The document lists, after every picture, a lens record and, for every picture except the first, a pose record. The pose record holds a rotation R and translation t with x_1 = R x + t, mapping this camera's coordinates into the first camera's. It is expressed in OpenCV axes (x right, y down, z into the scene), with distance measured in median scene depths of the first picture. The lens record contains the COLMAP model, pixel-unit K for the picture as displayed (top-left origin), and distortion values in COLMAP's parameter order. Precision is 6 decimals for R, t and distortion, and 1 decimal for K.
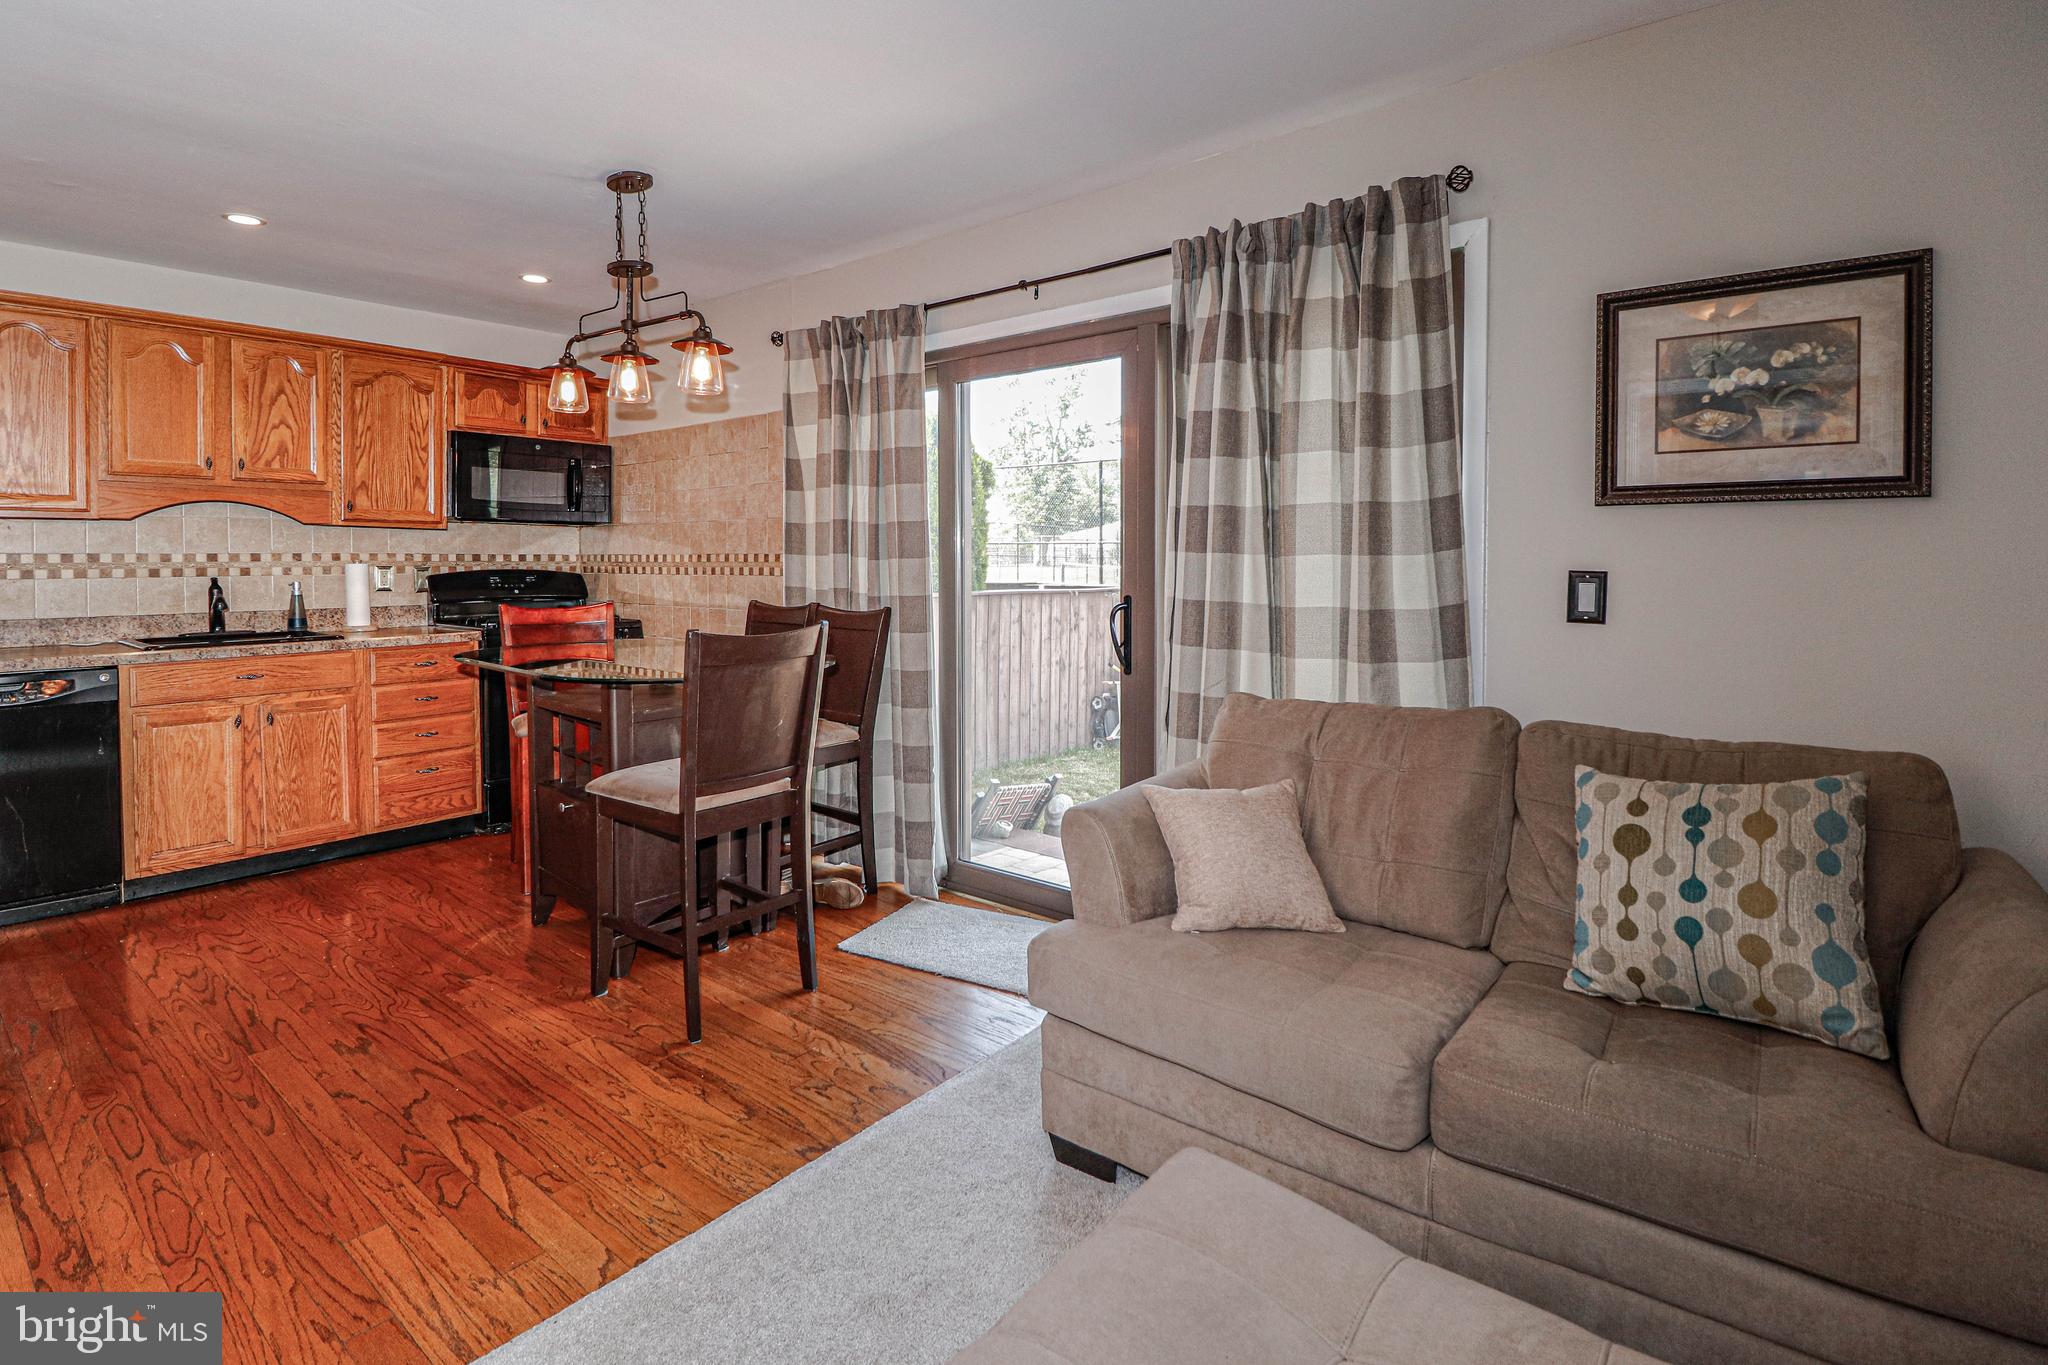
lens RADIAL K [[982.3, 0, 1013.9], [0, 982.3, 589.5], [0, 0, 1]] dist [-0.006516, -0.006189]
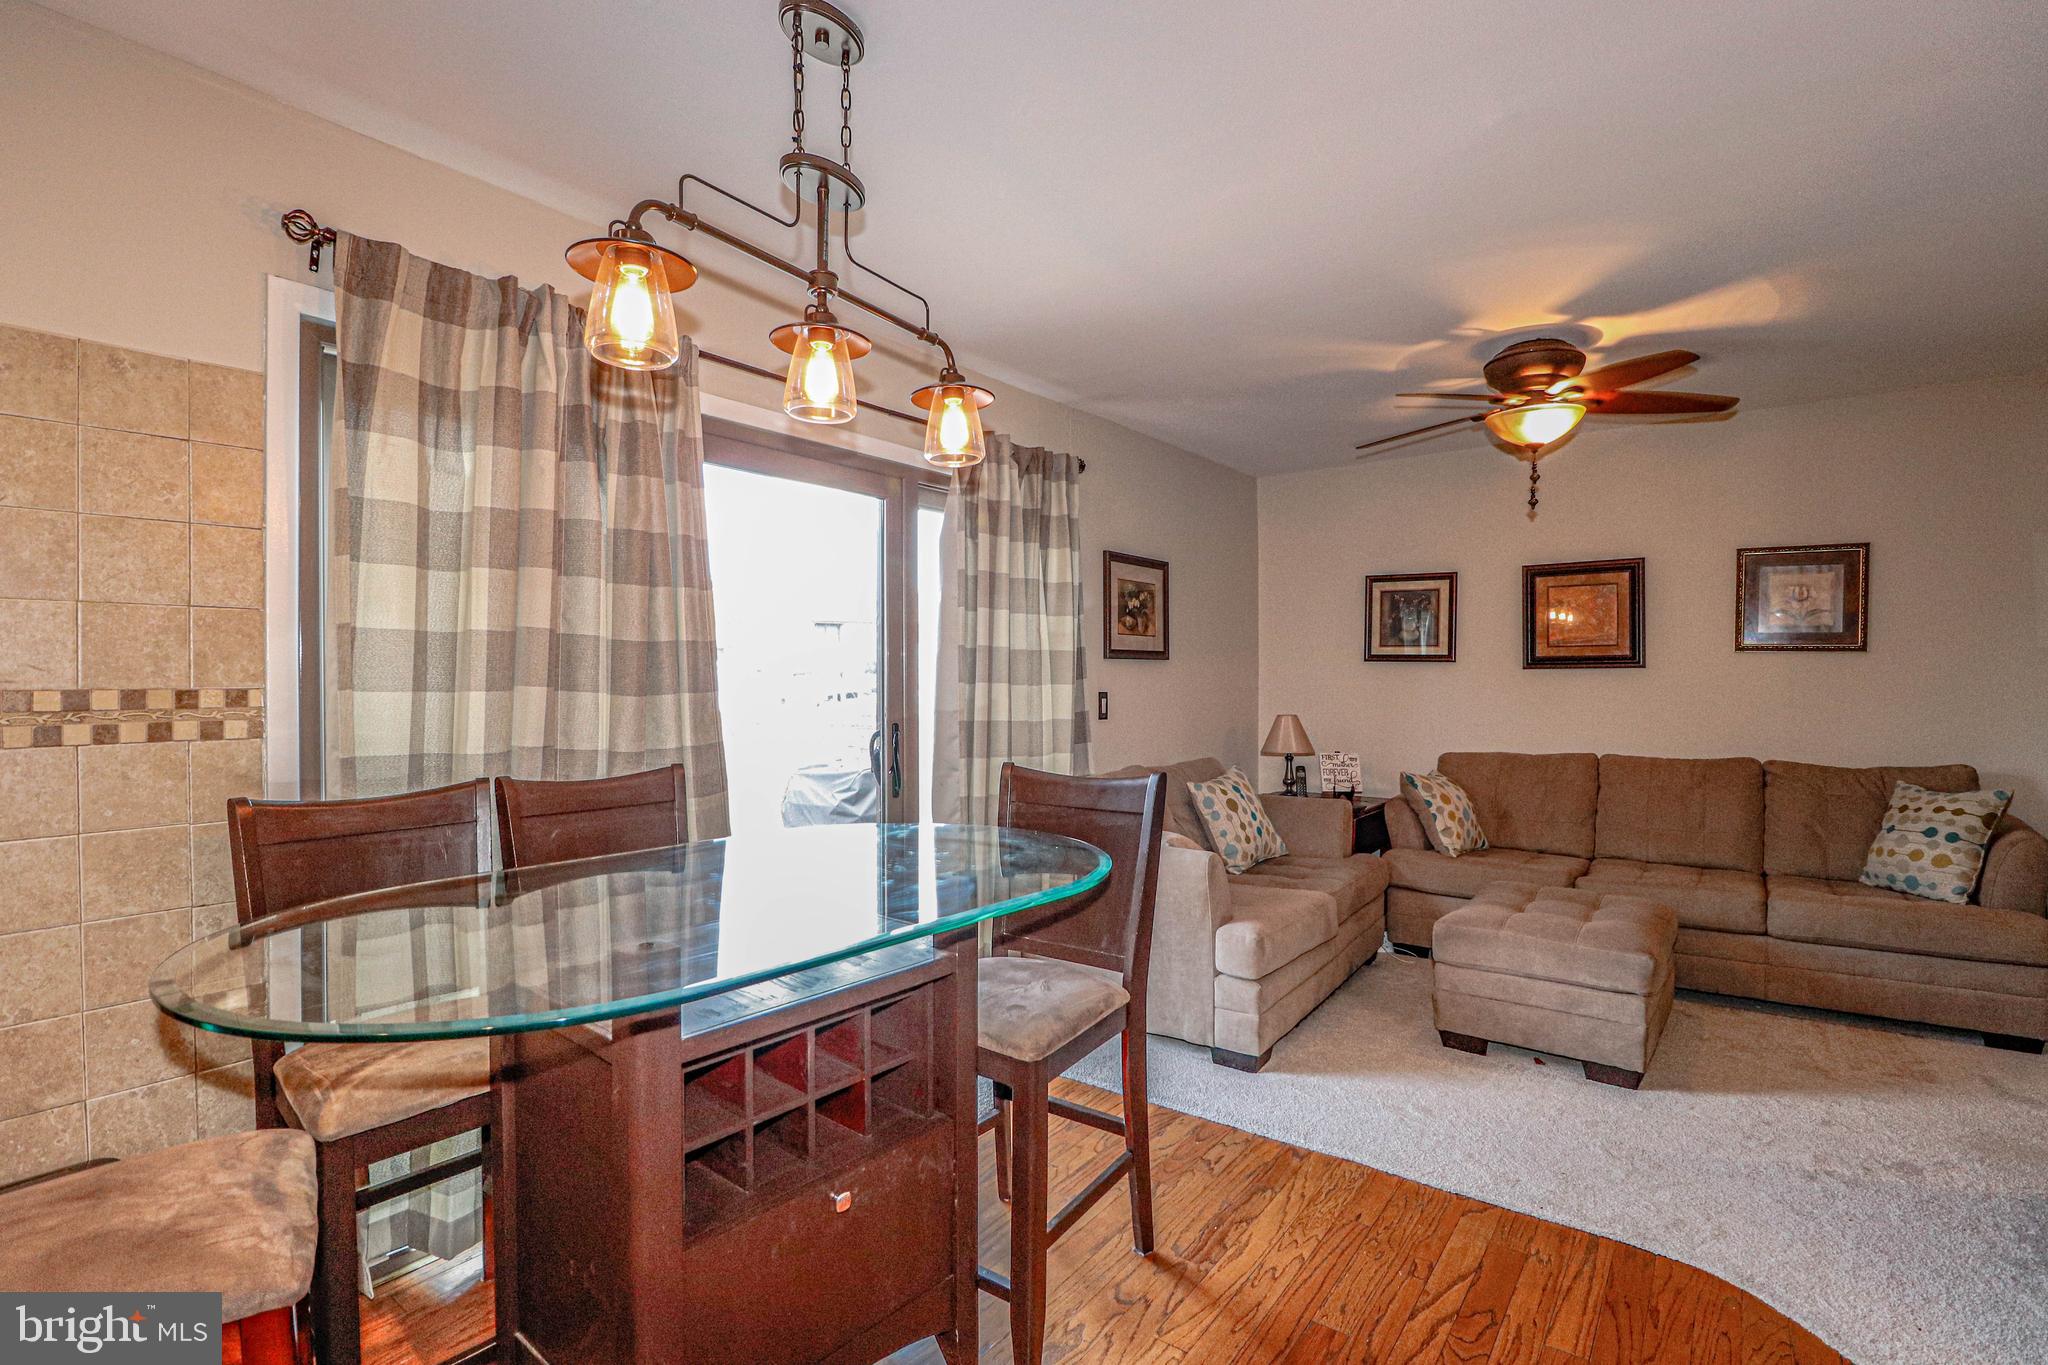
lens RADIAL K [[982.3, 0, 1005.7], [0, 982.3, 682.5], [0, 0, 1]] dist [-0.006516, -0.006189]
pose [[-0.049106, -0.001072, 0.998793, -1.319005], [0.040135, 0.999190, 0.003046, -0.050959], [-0.997987, 0.040237, -0.049023, 1.281519]]
